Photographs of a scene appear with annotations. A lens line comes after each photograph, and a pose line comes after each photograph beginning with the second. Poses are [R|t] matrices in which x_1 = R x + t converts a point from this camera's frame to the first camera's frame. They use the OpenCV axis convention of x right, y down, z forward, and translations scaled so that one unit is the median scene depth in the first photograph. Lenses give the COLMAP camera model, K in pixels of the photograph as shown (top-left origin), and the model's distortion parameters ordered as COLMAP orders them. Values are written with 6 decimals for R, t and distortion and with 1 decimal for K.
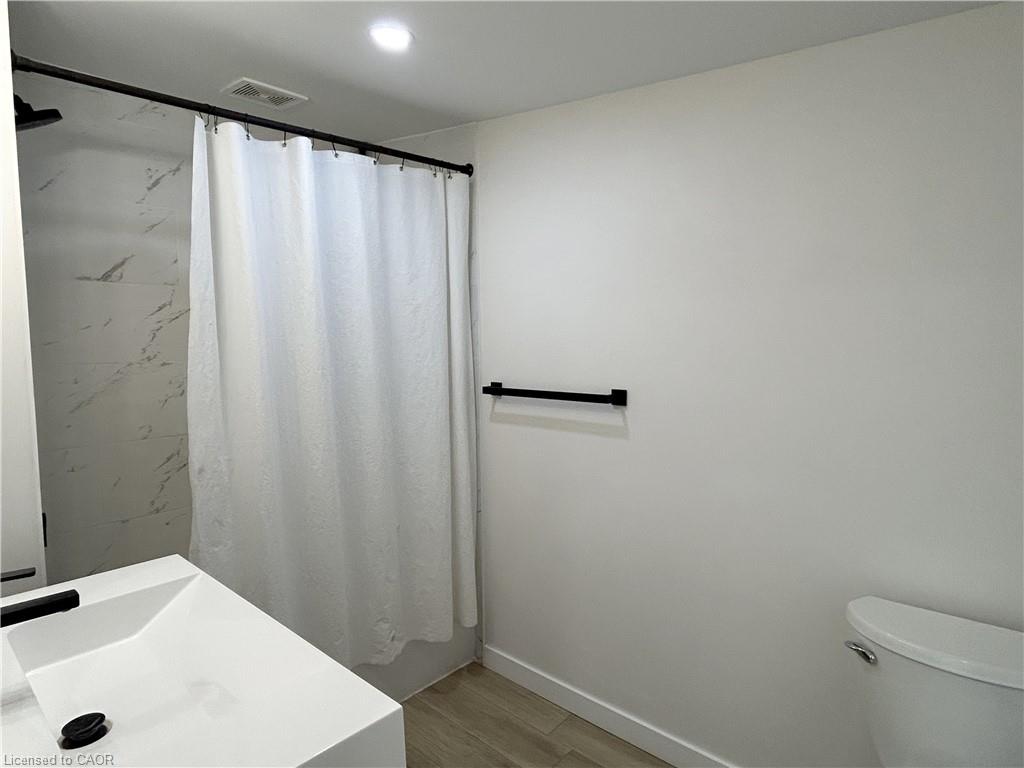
lens RADIAL K [[573.9, 0, 511.8], [0, 573.9, 385.1], [0, 0, 1]] dist [-0.001422, 0.001448]
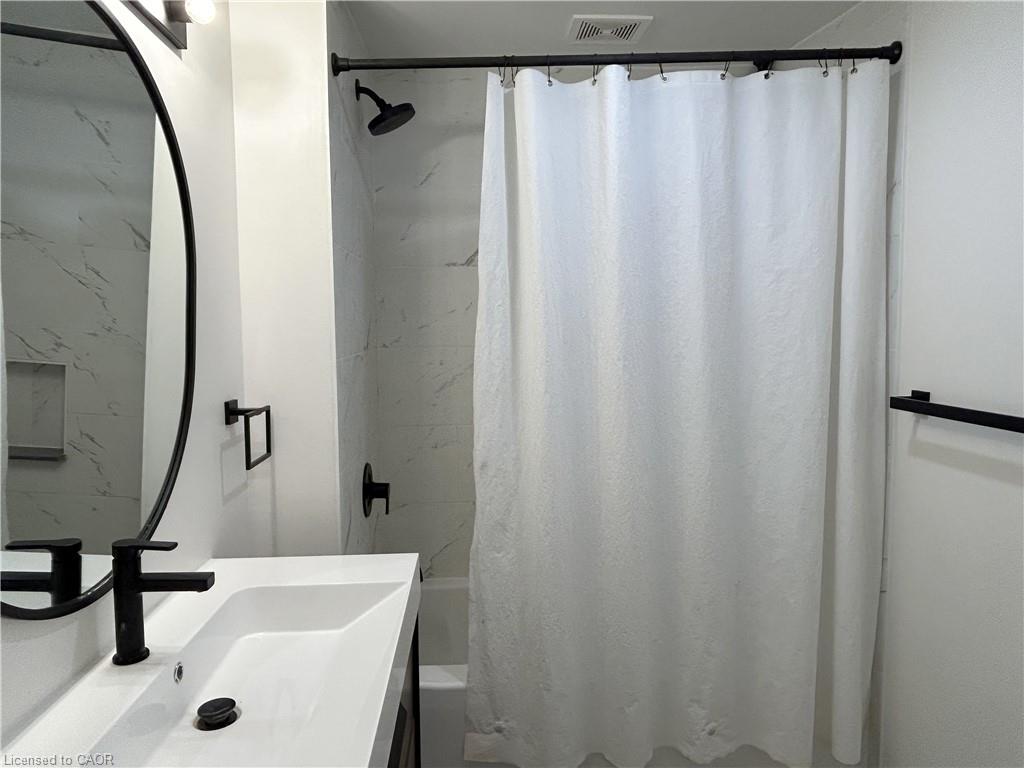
lens RADIAL K [[649.4, 0, 511.7], [0, 649.4, 382.3], [0, 0, 1]] dist [0.004035, -0.011007]
pose [[0.718121, 0.060093, -0.693319, 0.159339], [-0.052788, 0.998098, 0.031833, -0.015648], [0.693913, 0.013739, 0.719927, 0.230665]]
